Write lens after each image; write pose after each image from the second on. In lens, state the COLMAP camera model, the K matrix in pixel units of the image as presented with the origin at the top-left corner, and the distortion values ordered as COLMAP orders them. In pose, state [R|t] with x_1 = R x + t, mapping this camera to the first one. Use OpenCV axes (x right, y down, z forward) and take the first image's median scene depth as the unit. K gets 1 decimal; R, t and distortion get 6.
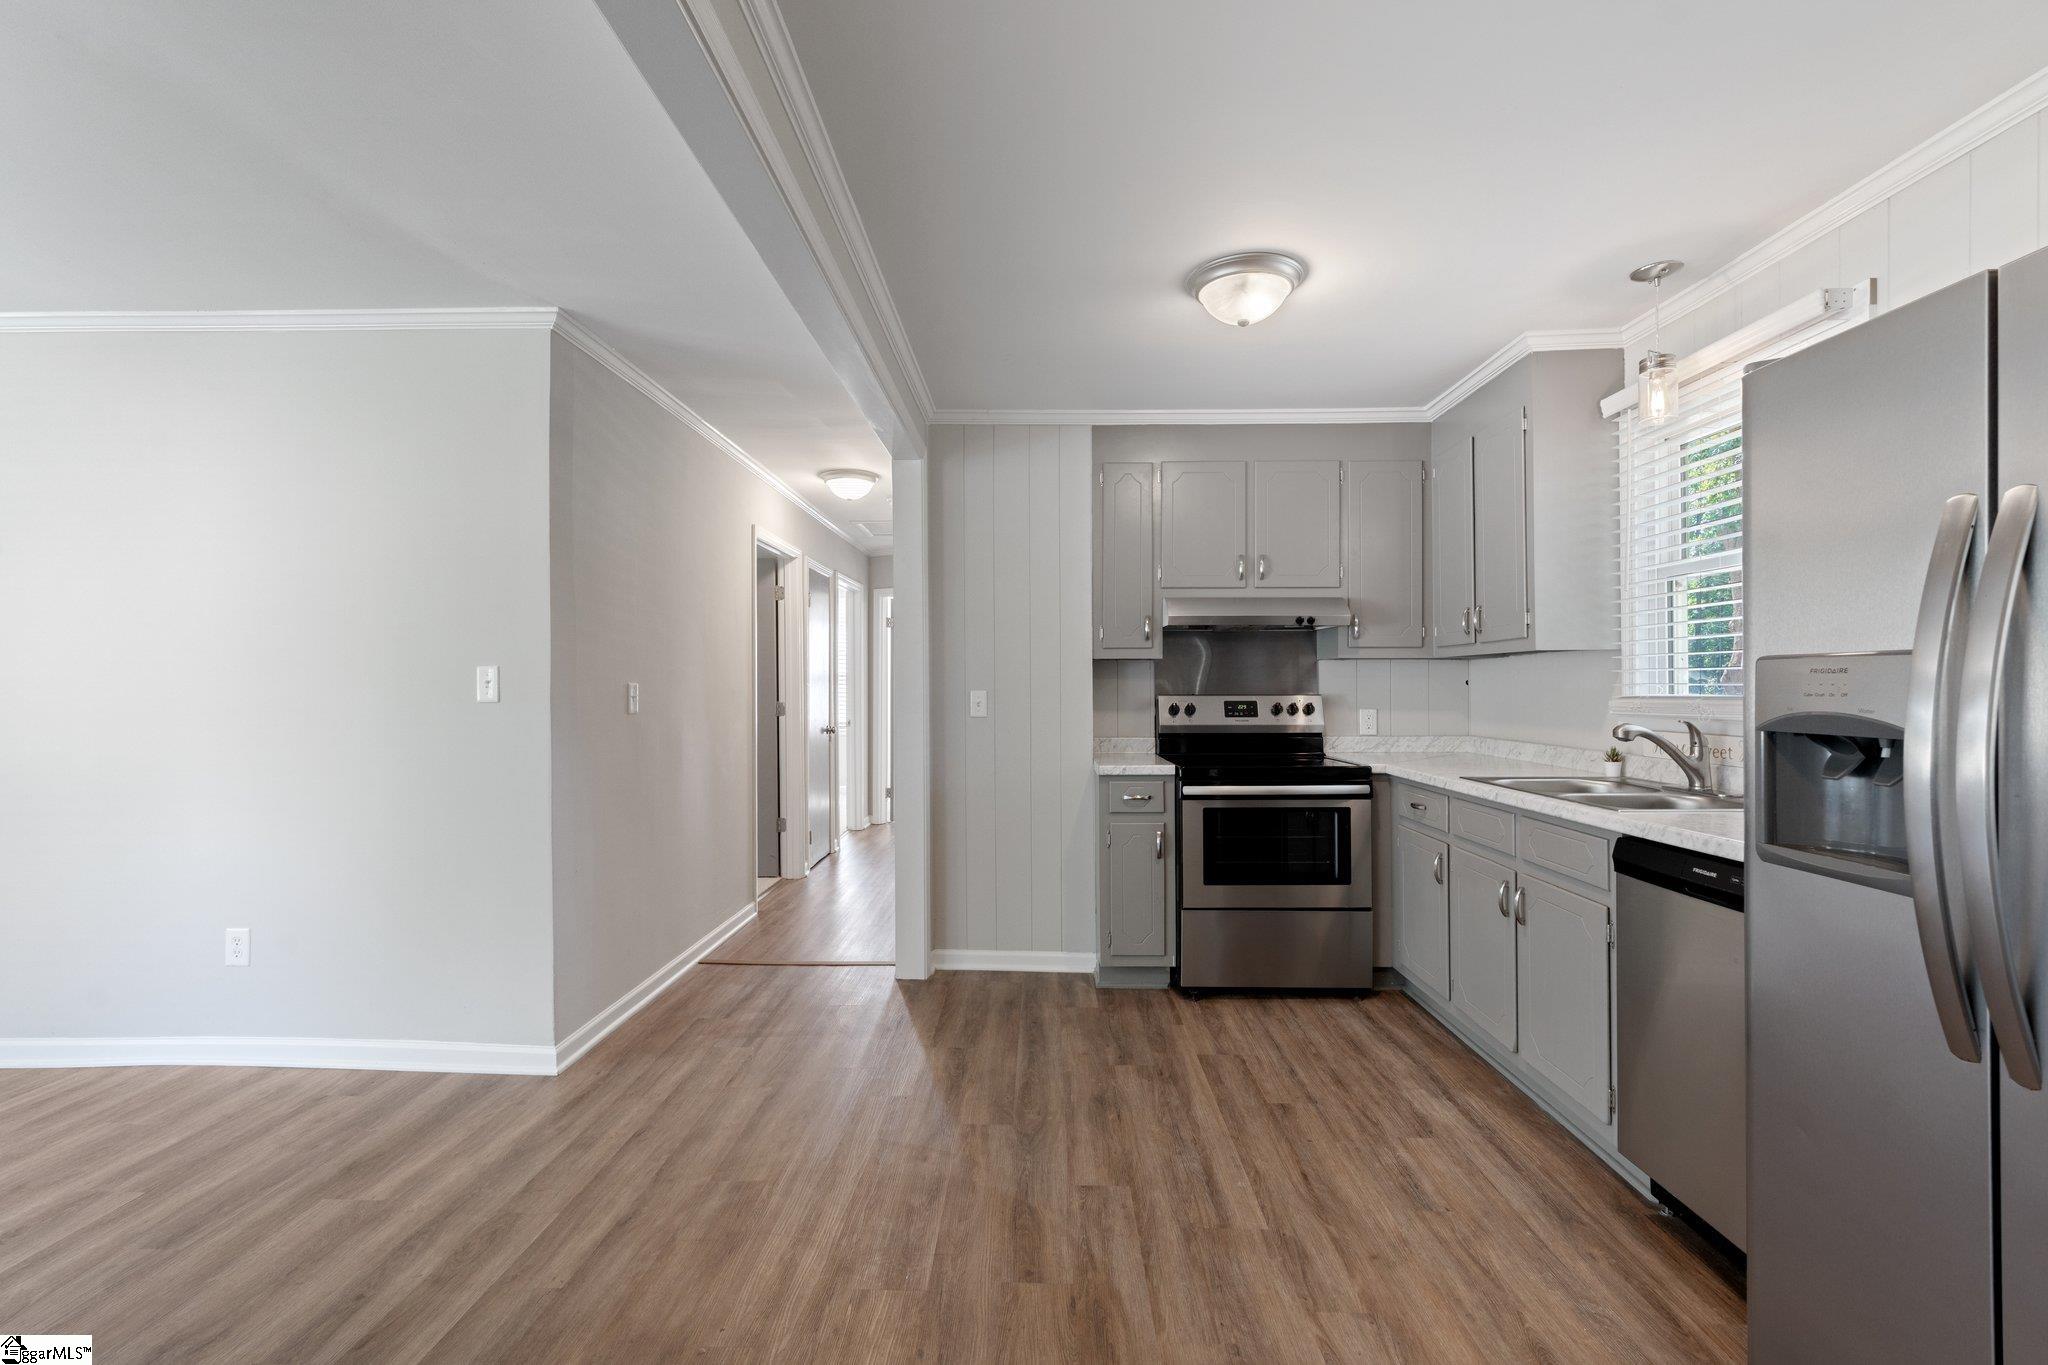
lens RADIAL K [[892.1, 0, 1024.0], [0, 892.1, 682.5], [0, 0, 1]] dist [-0.004816, -0.000078]
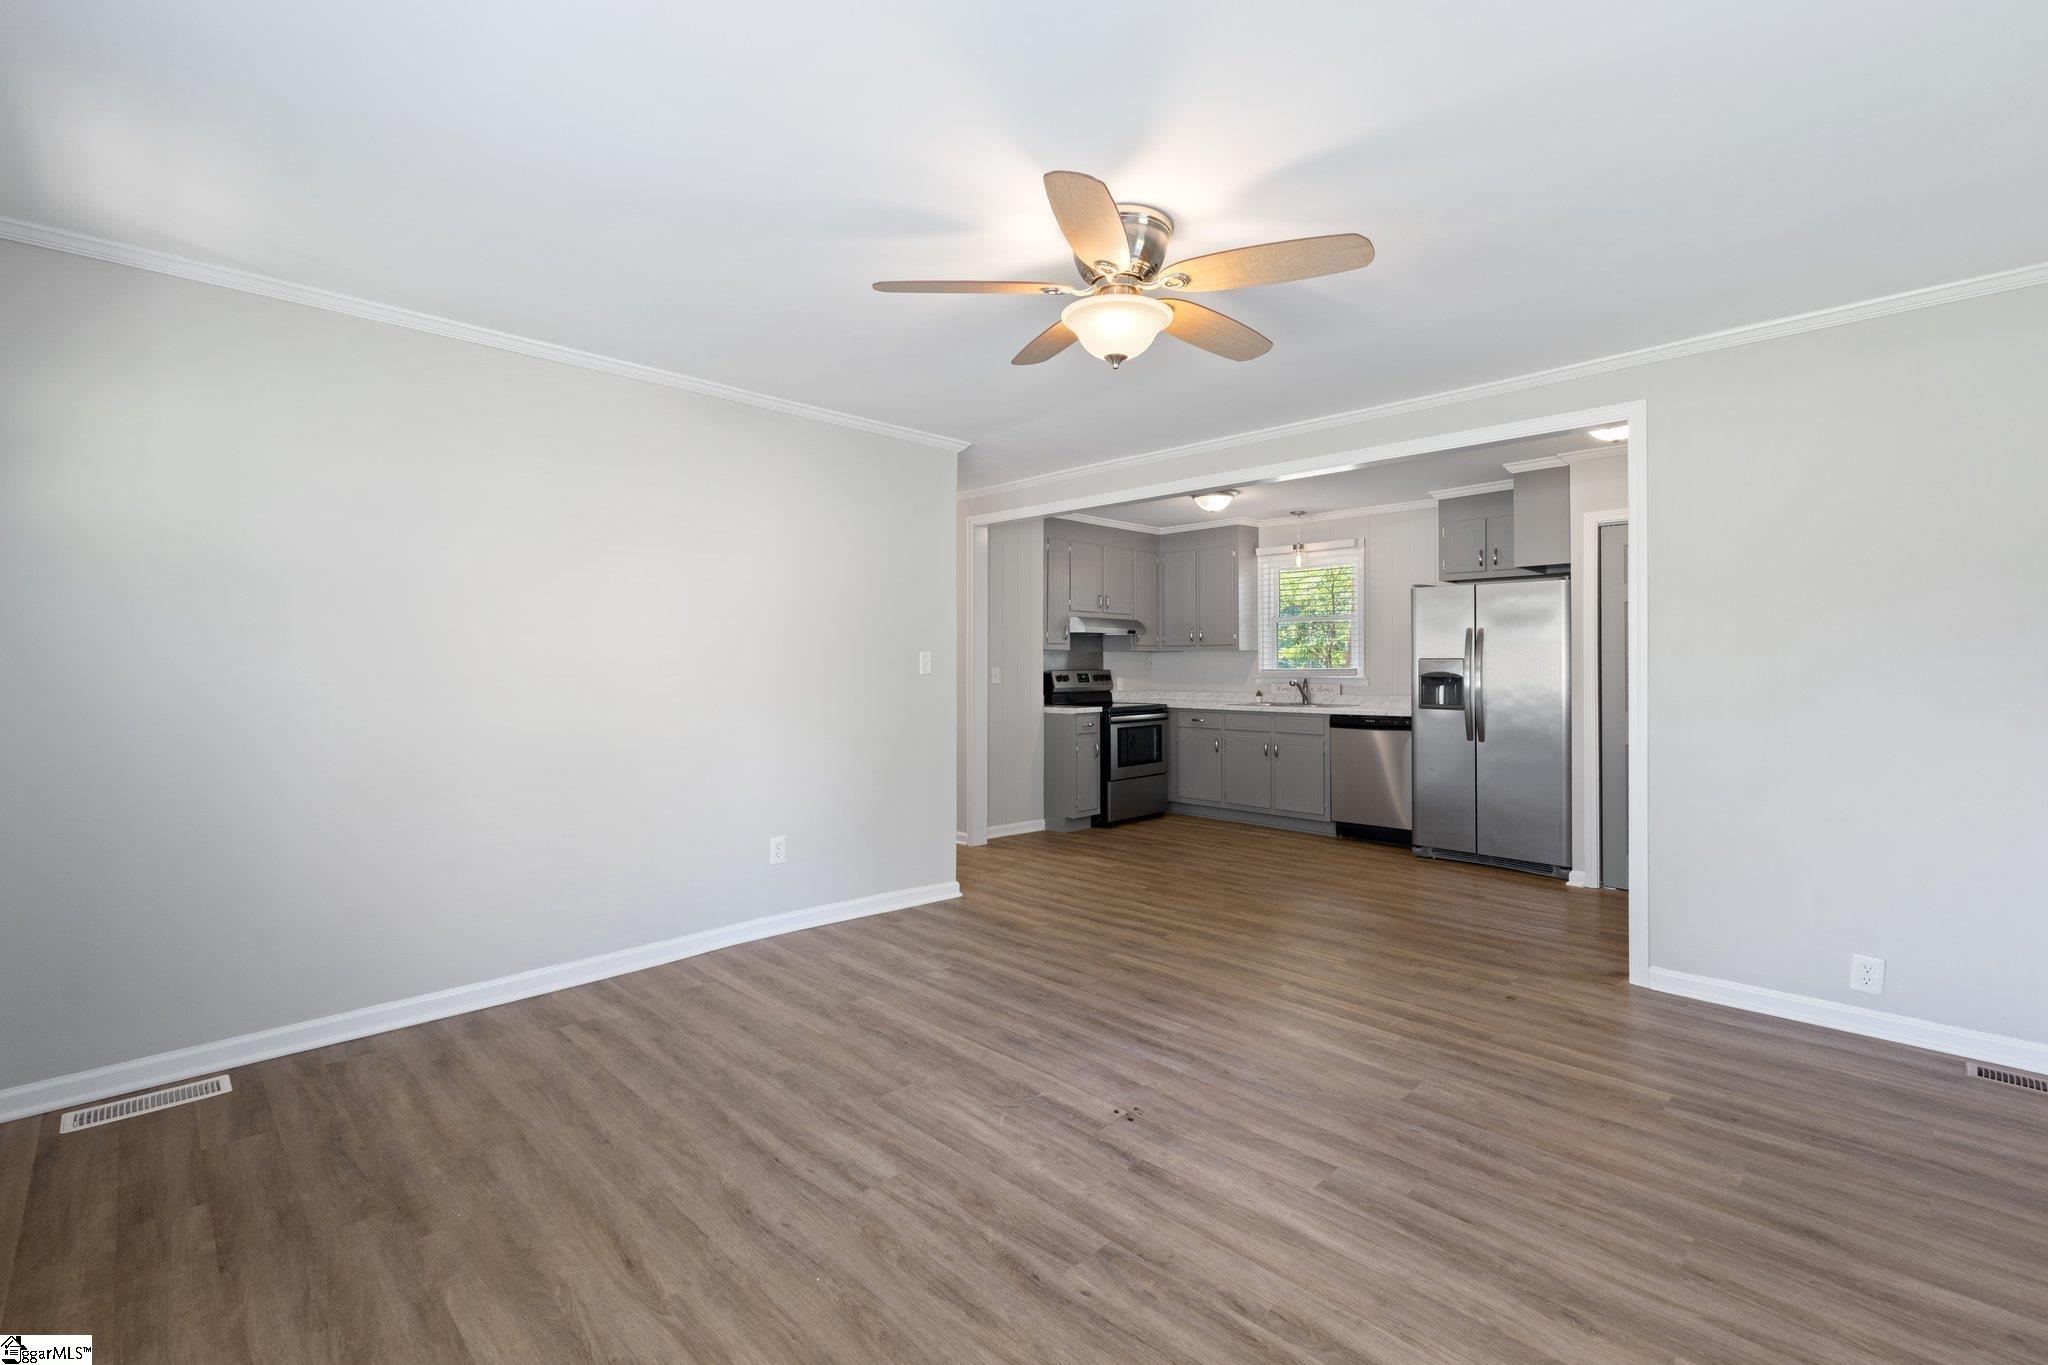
lens RADIAL K [[902.3, 0, 1015.2], [0, 902.3, 639.9], [0, 0, 1]] dist [-0.000371, 0.000350]
pose [[0.702616, 0.020635, 0.711270, -1.645174], [-0.003056, 0.999658, -0.025983, 0.000022], [-0.711563, 0.016082, 0.702439, -0.277947]]
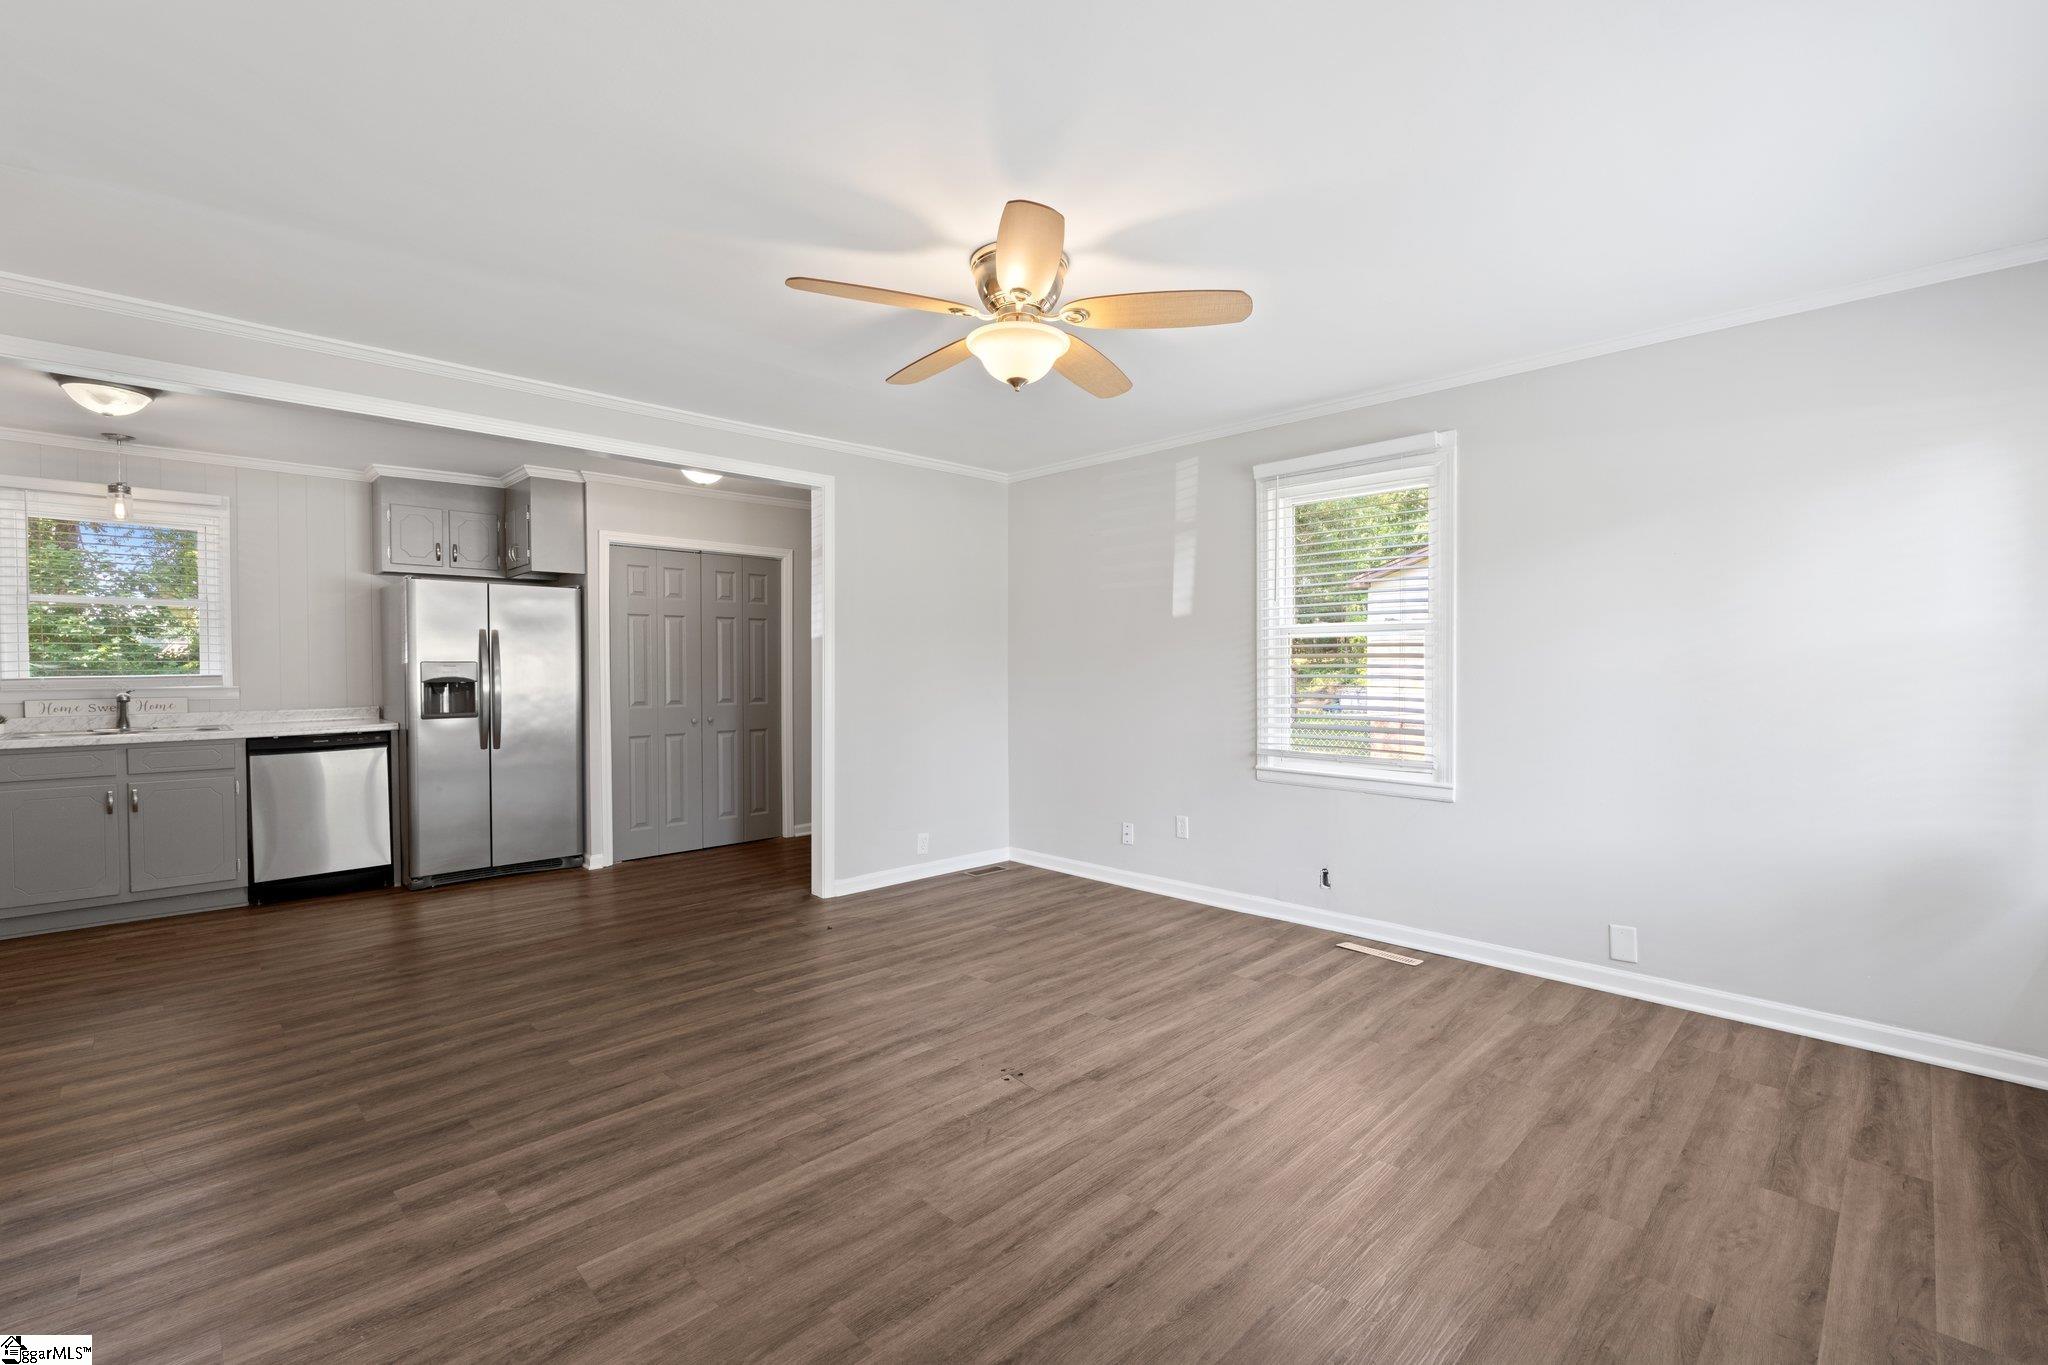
lens RADIAL K [[892.1, 0, 1024.0], [0, 892.1, 682.5], [0, 0, 1]] dist [-0.004816, -0.000078]
pose [[-0.713293, -0.010350, 0.700789, -1.612811], [0.001379, 0.999868, 0.016170, 0.000455], [-0.700864, 0.012501, -0.713185, 0.898065]]
